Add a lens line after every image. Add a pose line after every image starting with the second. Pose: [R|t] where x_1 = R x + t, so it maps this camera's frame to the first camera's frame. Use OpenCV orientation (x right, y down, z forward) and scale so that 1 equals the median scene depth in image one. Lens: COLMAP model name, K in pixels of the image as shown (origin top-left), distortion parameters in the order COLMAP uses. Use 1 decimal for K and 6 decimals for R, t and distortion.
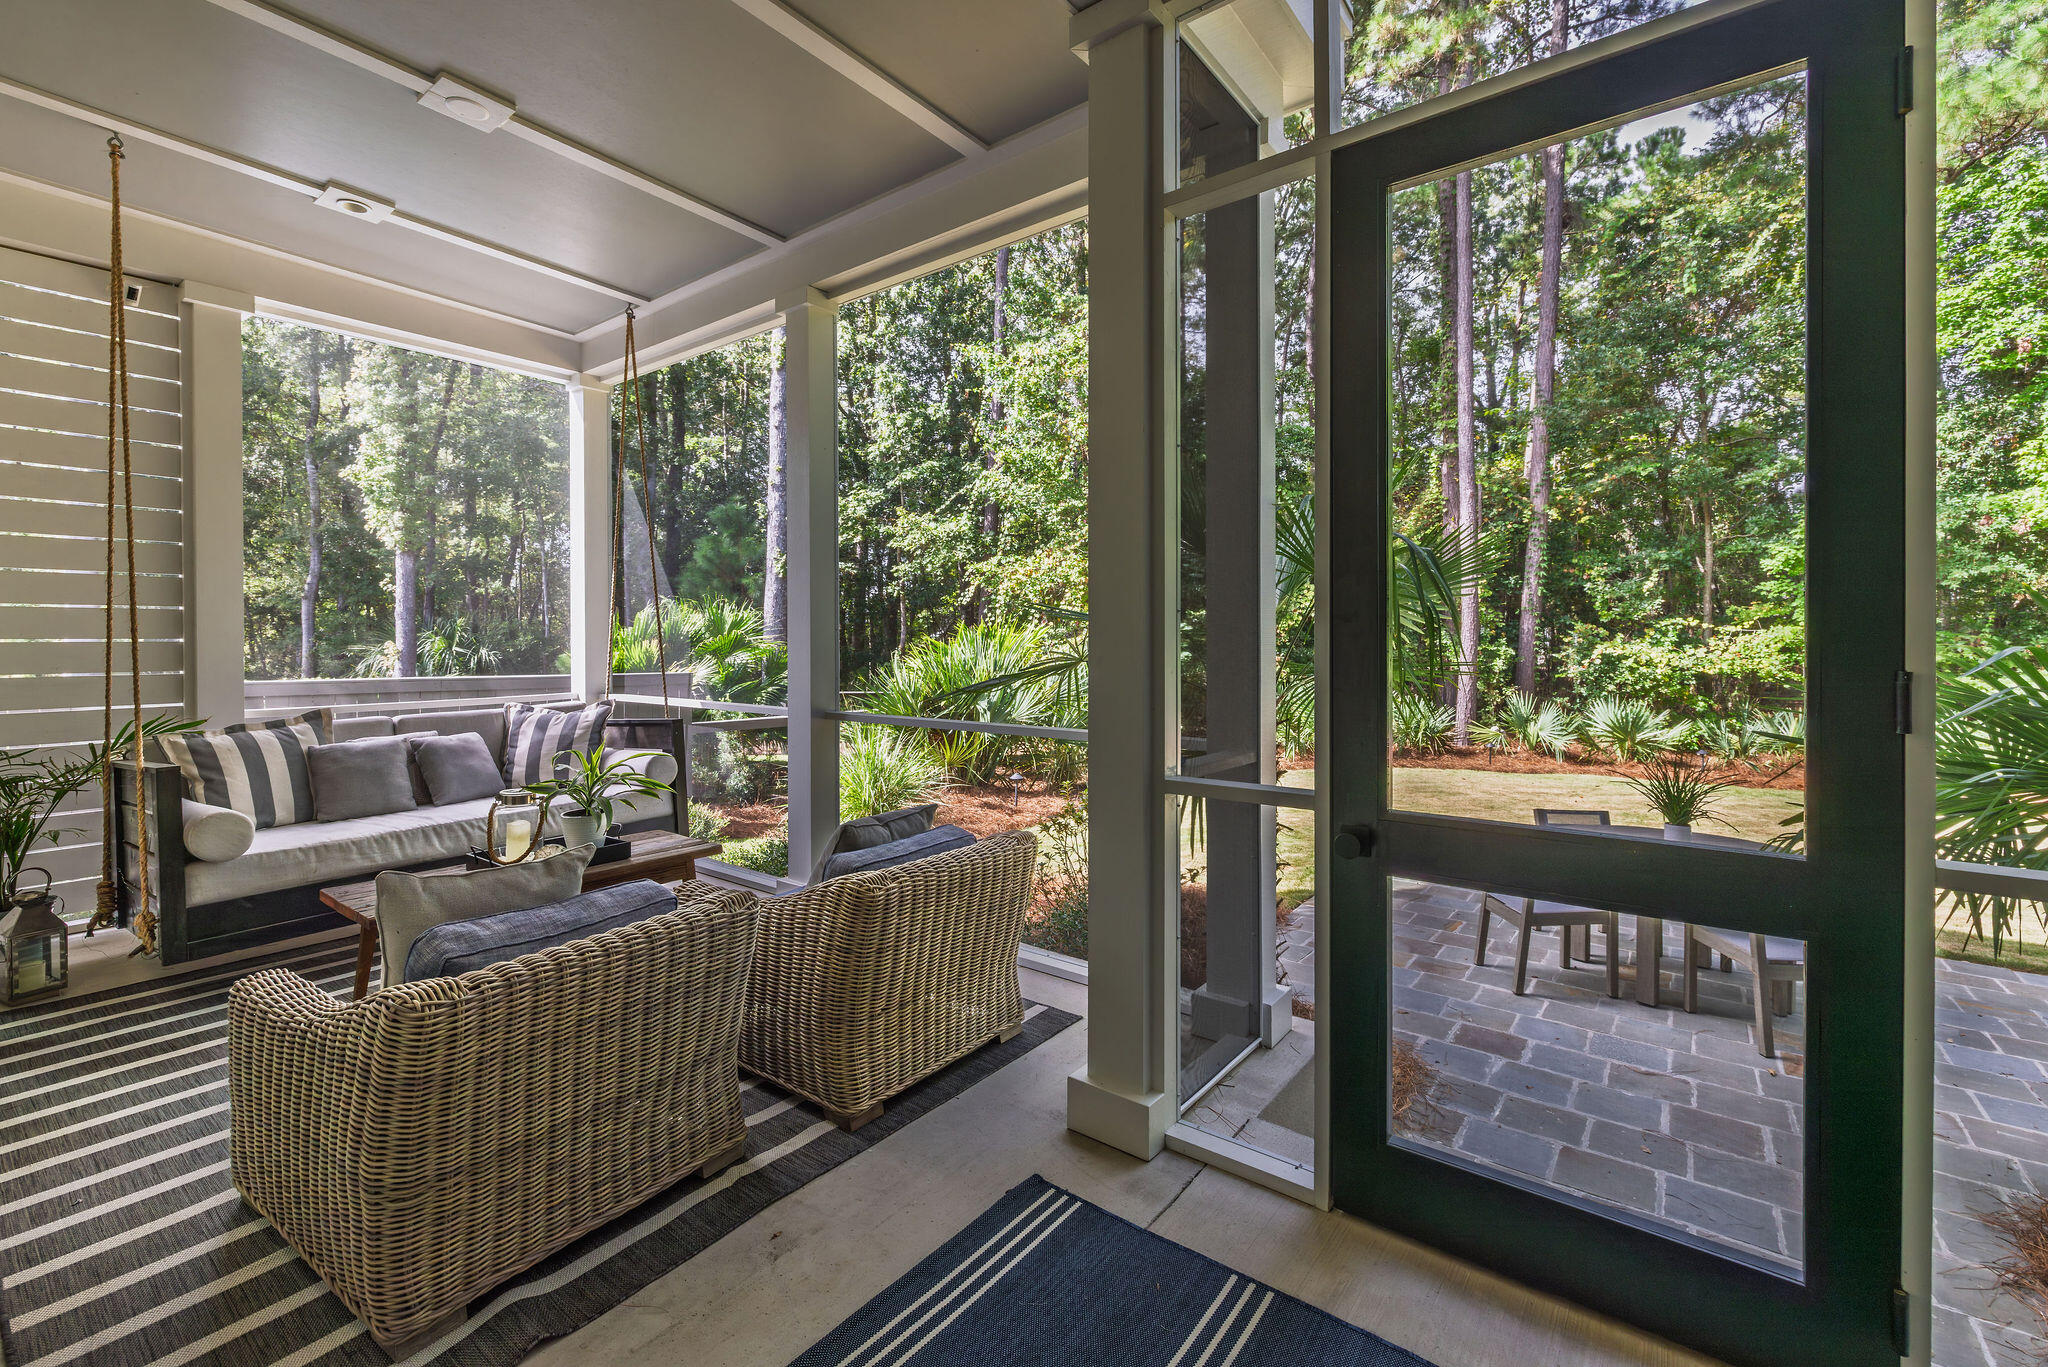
lens RADIAL K [[906.6, 0, 1016.7], [0, 906.6, 638.1], [0, 0, 1]] dist [0.019203, -0.000039]
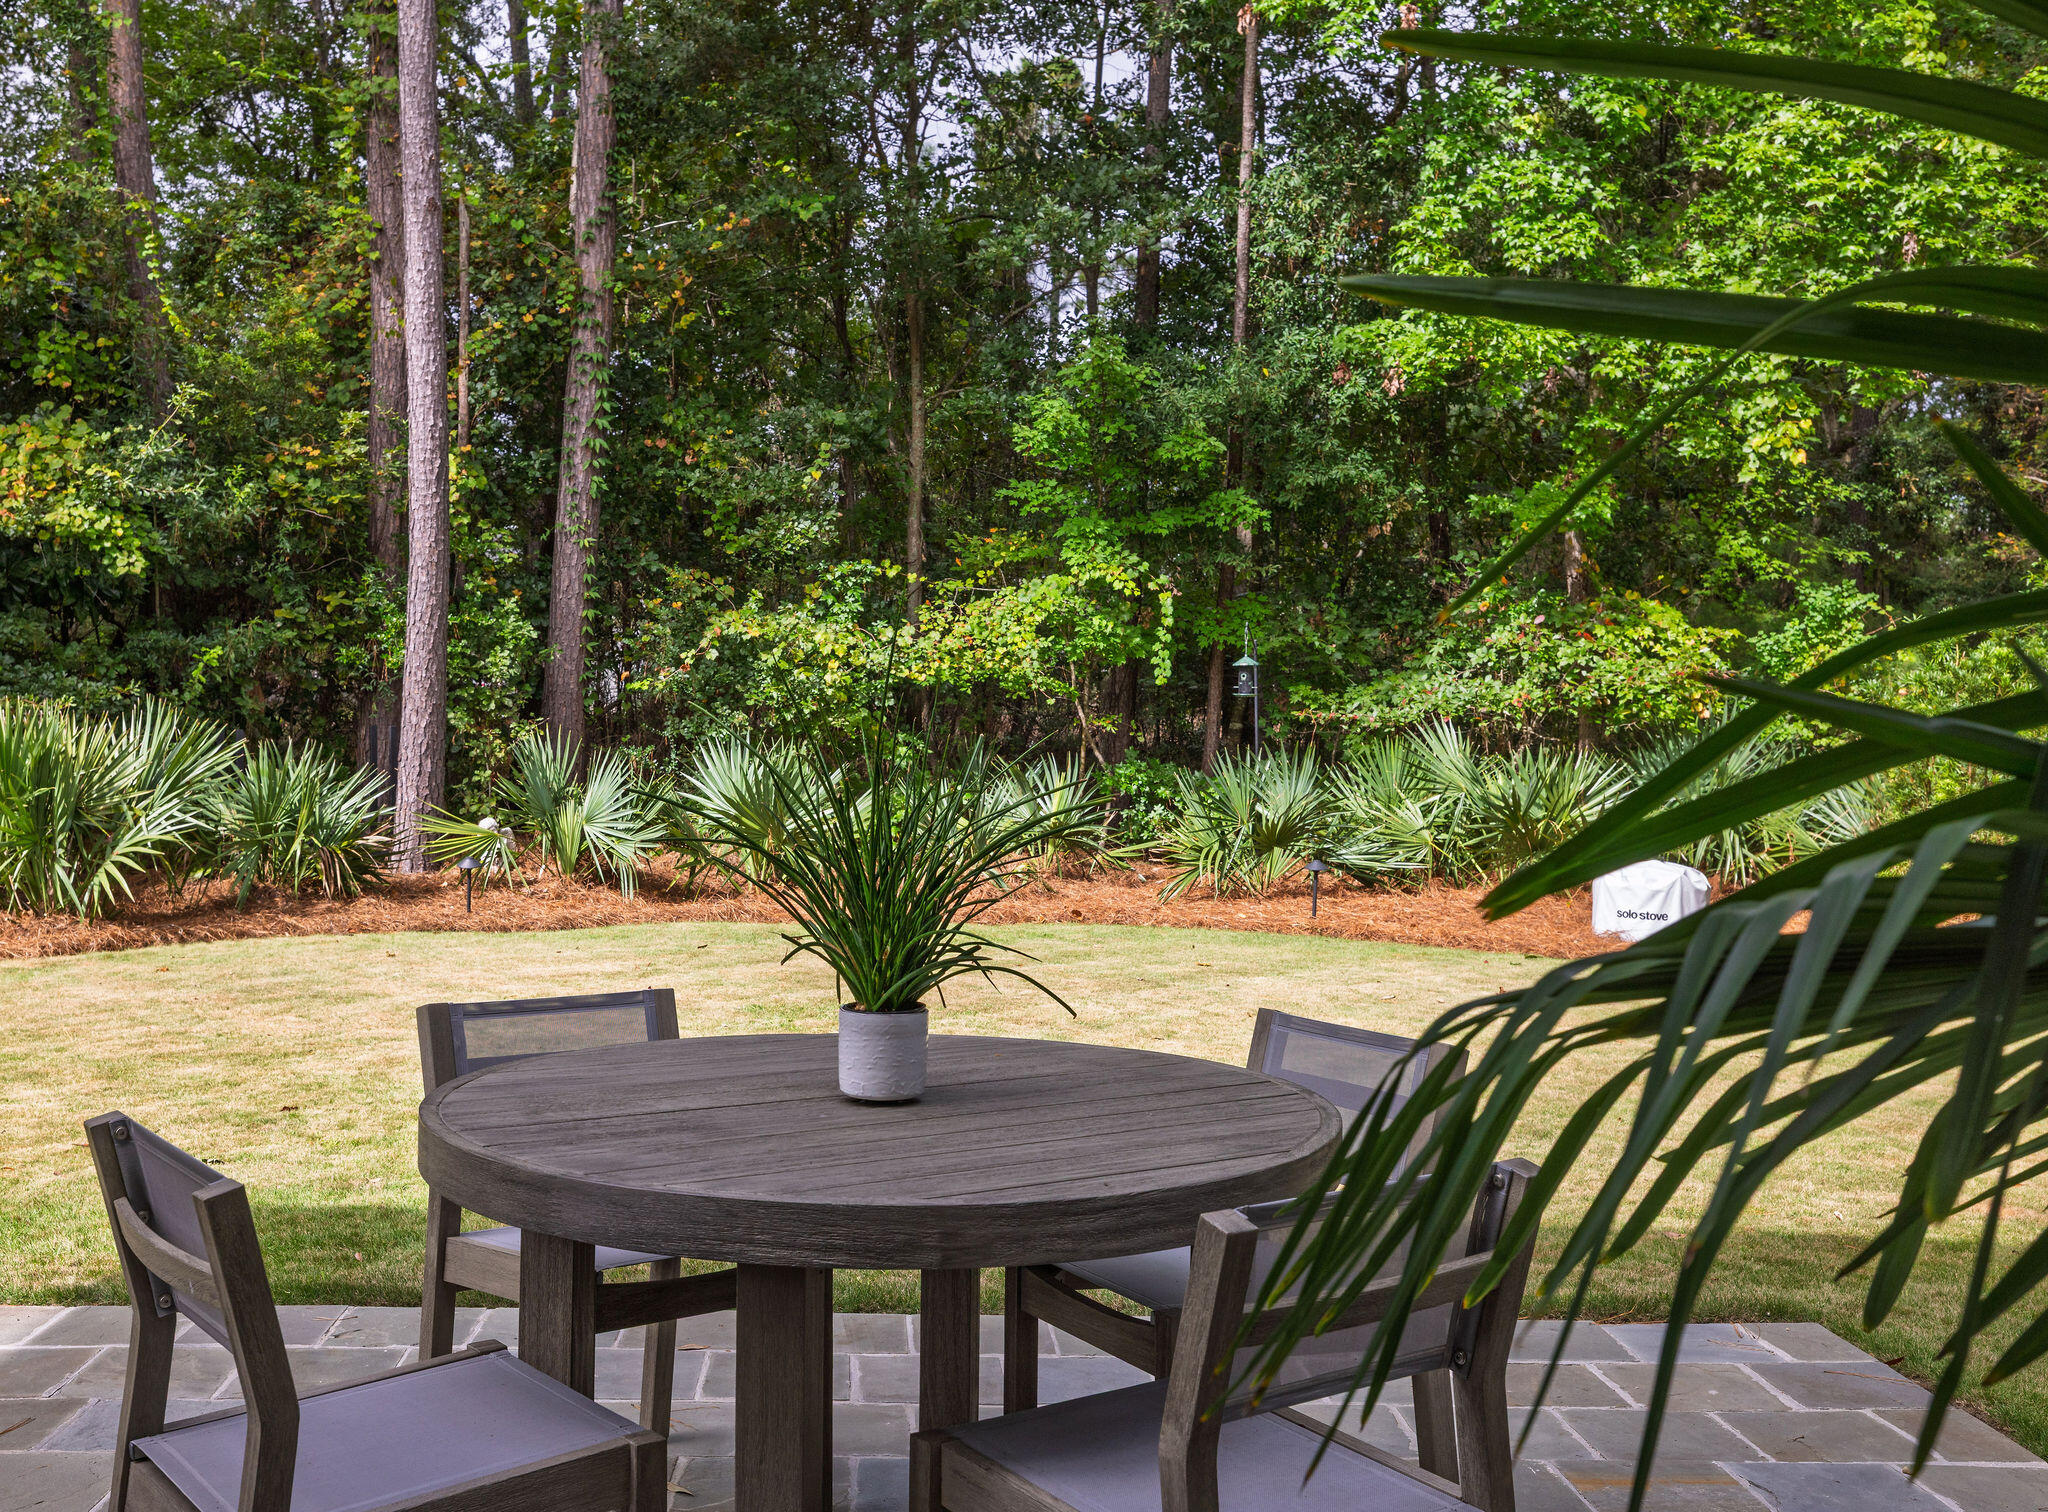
lens RADIAL K [[2025.0, 0, 1024.0], [0, 2025.0, 756.0], [0, 0, 1]] dist [-0.009602, -0.007457]
pose [[0.759701, -0.010838, 0.650182, 0.141659], [-0.011995, 0.999457, 0.030676, 0.042402], [-0.650162, -0.031103, 0.759159, 0.201707]]
